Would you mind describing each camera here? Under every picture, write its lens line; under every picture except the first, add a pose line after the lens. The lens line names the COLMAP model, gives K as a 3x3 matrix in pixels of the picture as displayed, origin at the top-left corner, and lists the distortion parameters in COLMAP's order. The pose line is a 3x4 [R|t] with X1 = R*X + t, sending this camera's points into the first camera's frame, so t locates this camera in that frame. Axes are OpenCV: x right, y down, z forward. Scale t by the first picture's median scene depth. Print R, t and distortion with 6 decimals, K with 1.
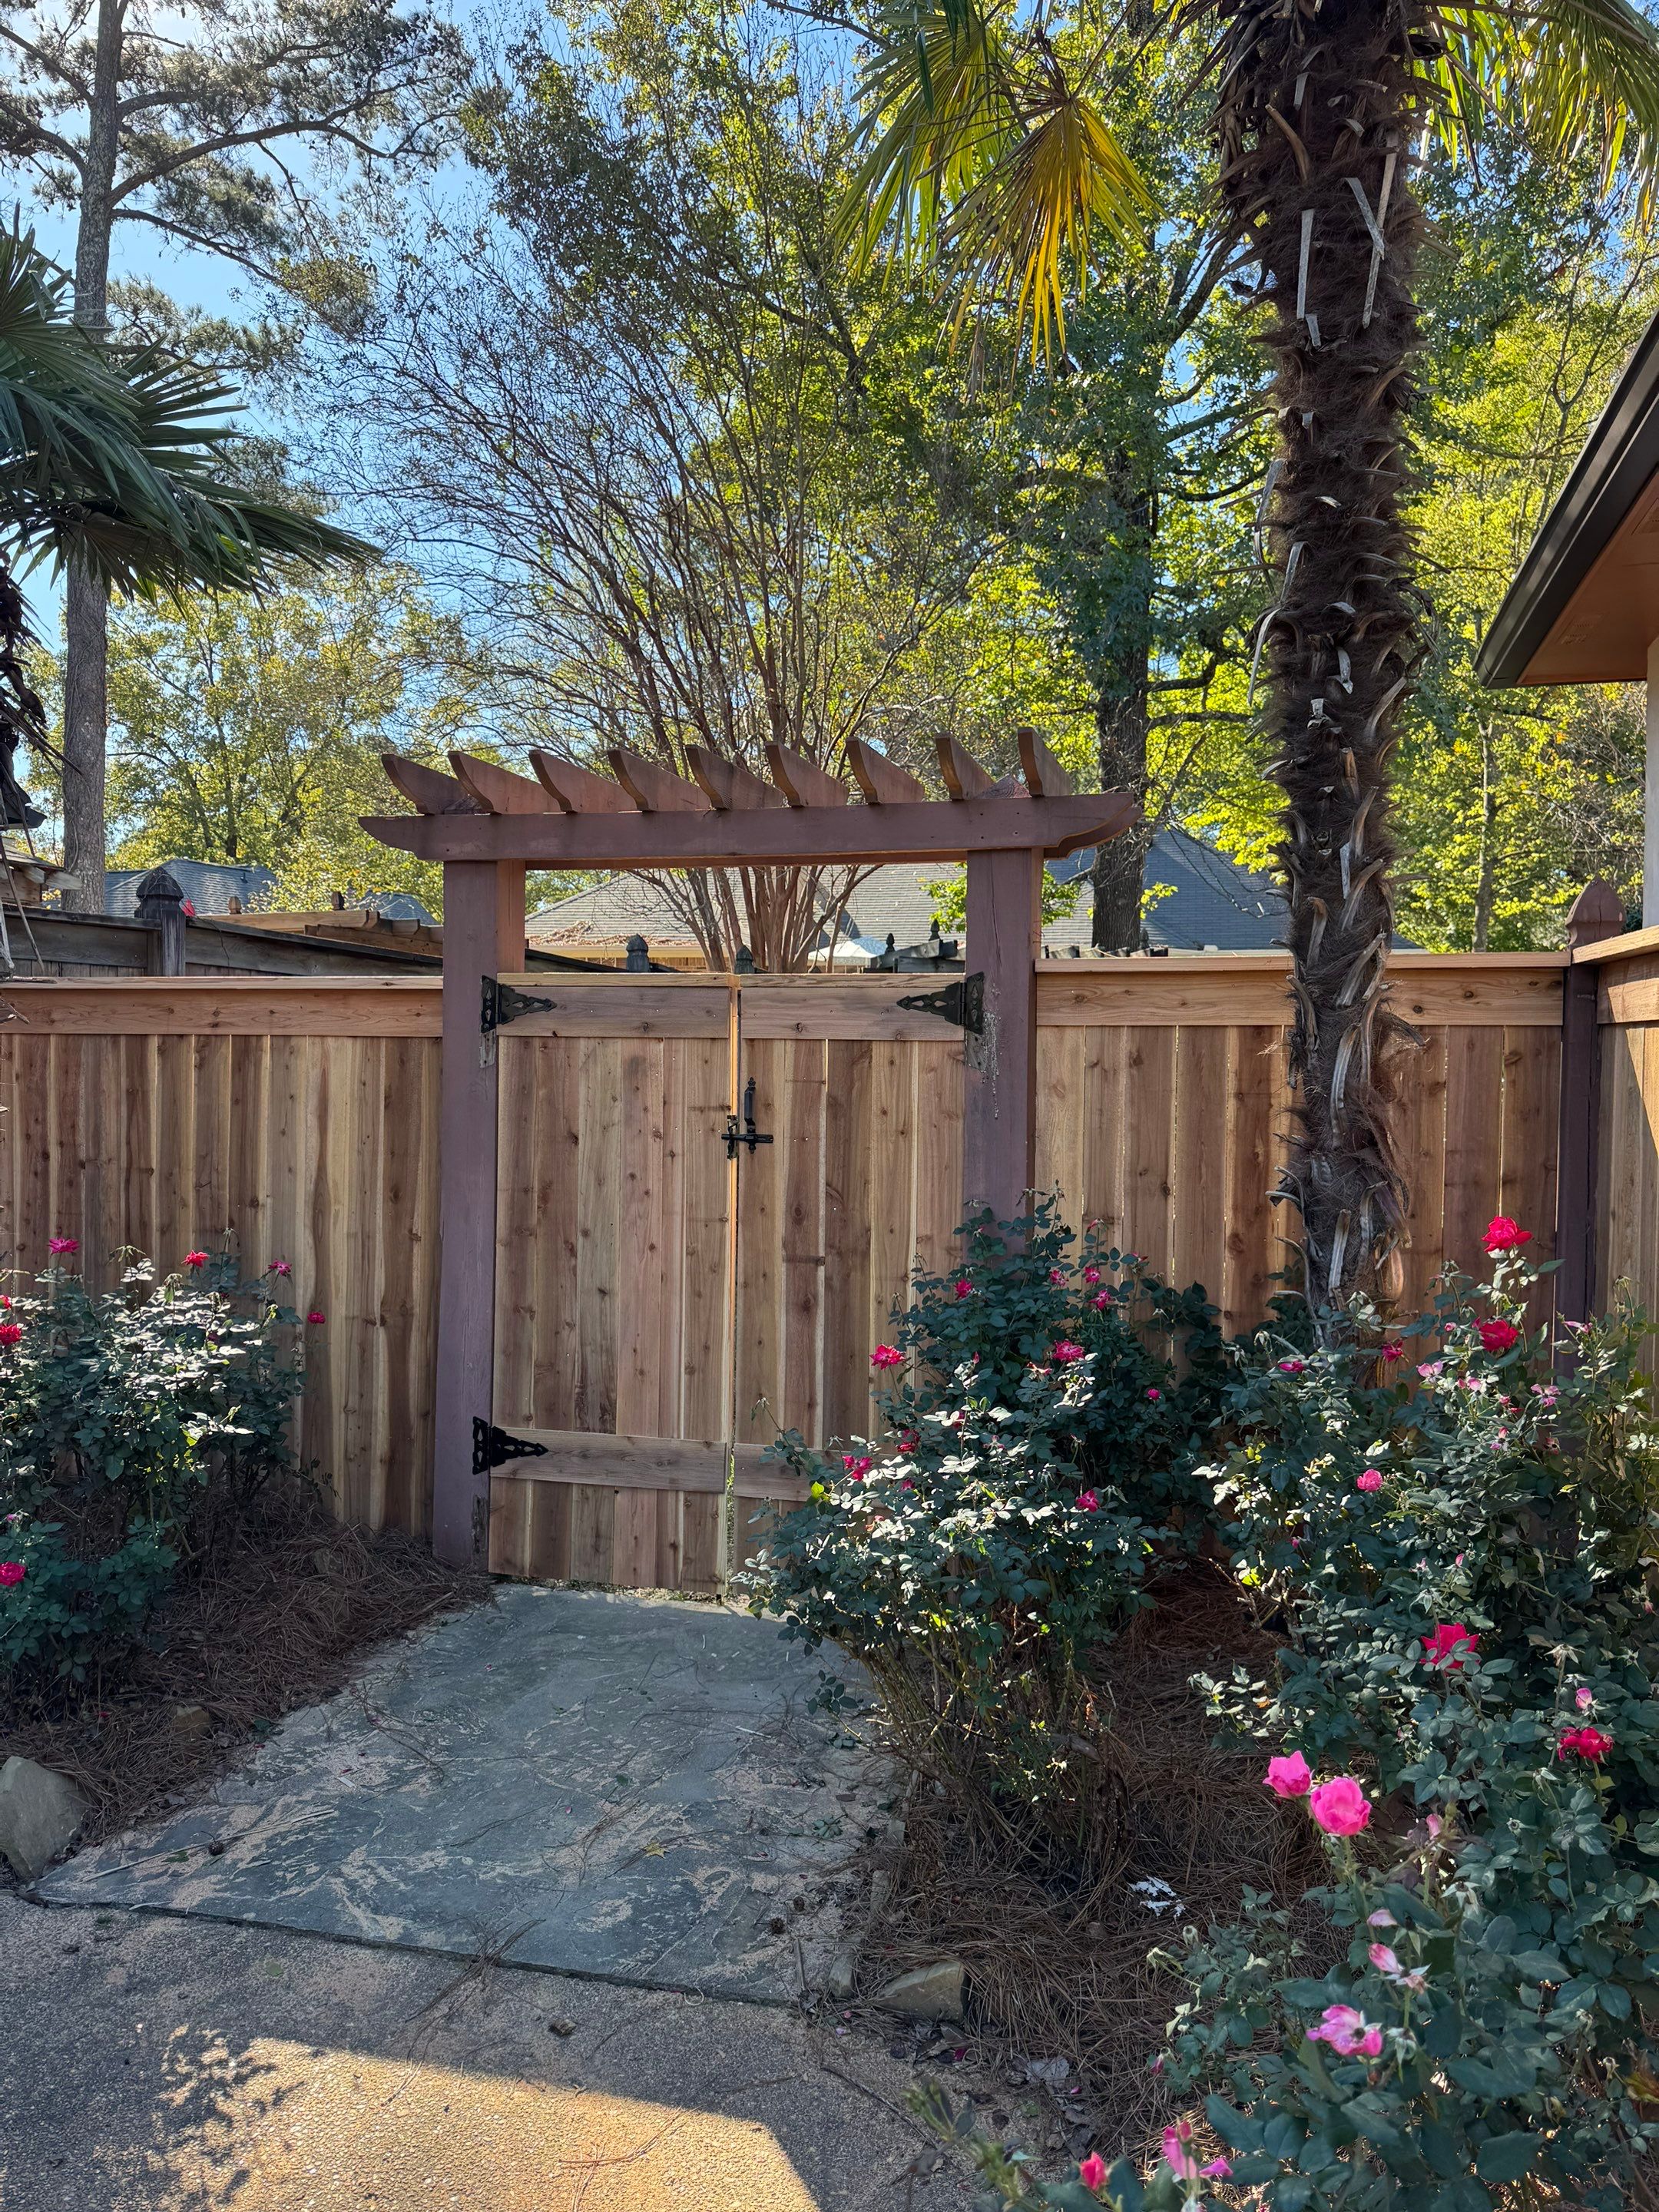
lens RADIAL K [[1552.8, 0, 829.5], [0, 1552.8, 1106.0], [0, 0, 1]] dist [0.078069, -0.119173]
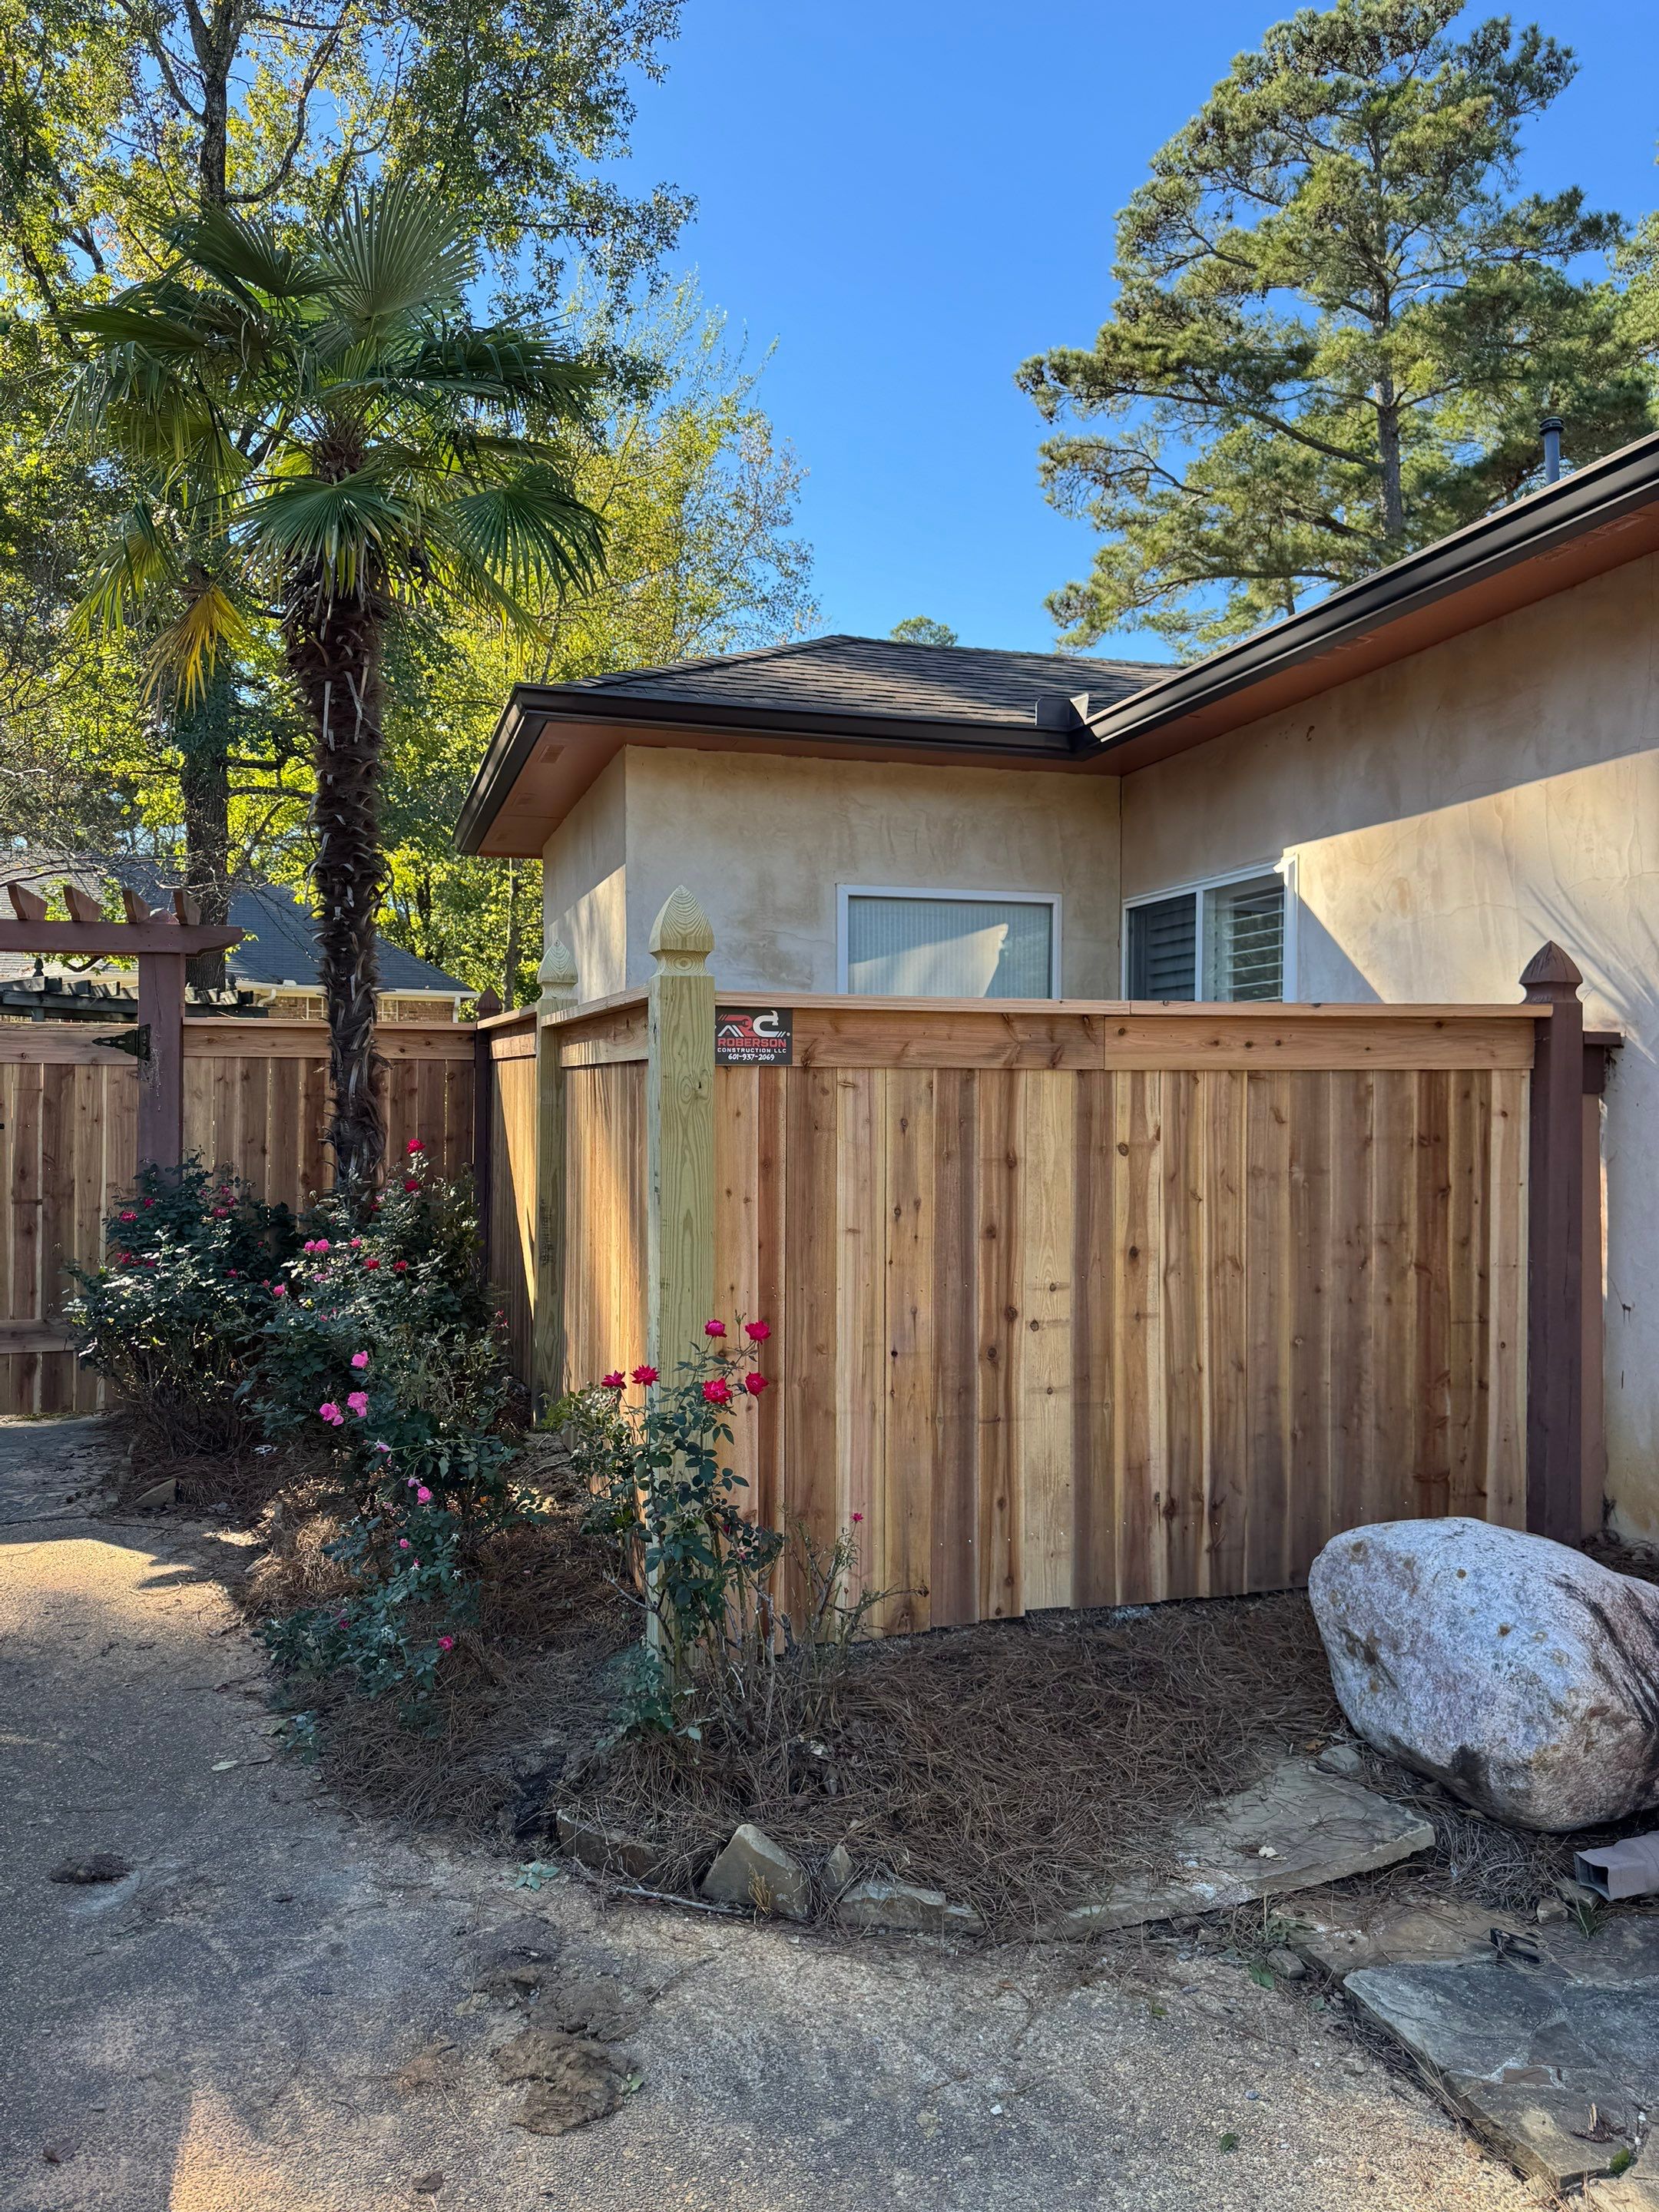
lens RADIAL K [[1552.8, 0, 829.5], [0, 1552.8, 1106.0], [0, 0, 1]] dist [0.078069, -0.119173]
pose [[0.841522, -0.006725, 0.540182, -0.205971], [0.016943, 0.999759, -0.013948, 0.039689], [-0.539958, 0.020889, 0.841433, -0.850129]]
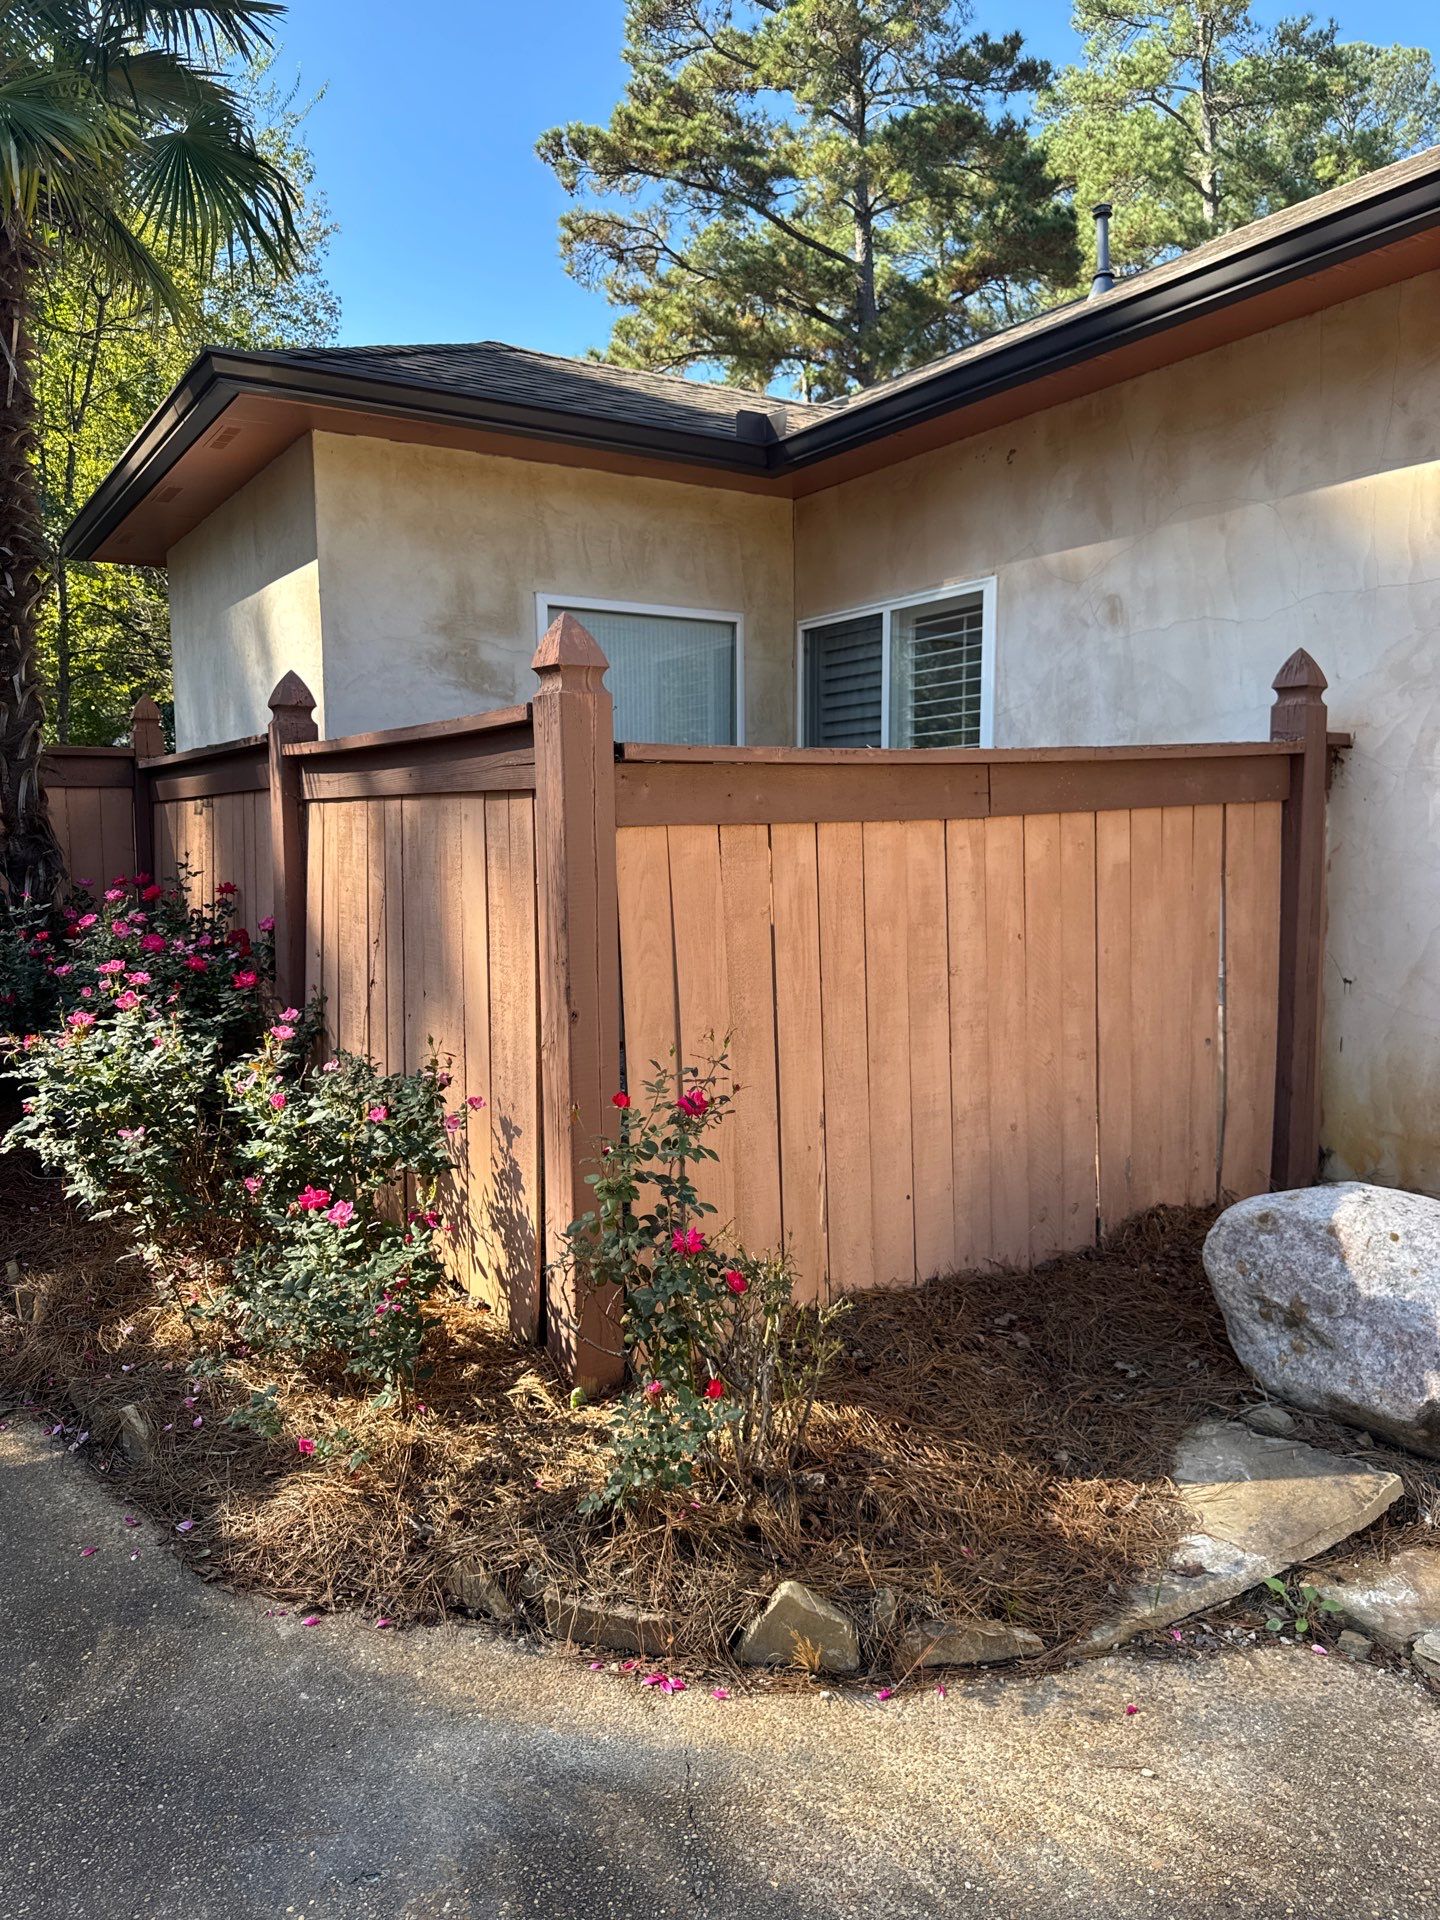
lens RADIAL K [[1347.8, 0, 720.0], [0, 1347.8, 960.0], [0, 0, 1]] dist [0.078069, -0.119173]
pose [[0.667909, -0.085314, 0.739337, -0.267432], [0.033336, 0.995840, 0.084797, 0.050815], [-0.743496, -0.031990, 0.667975, -0.571074]]
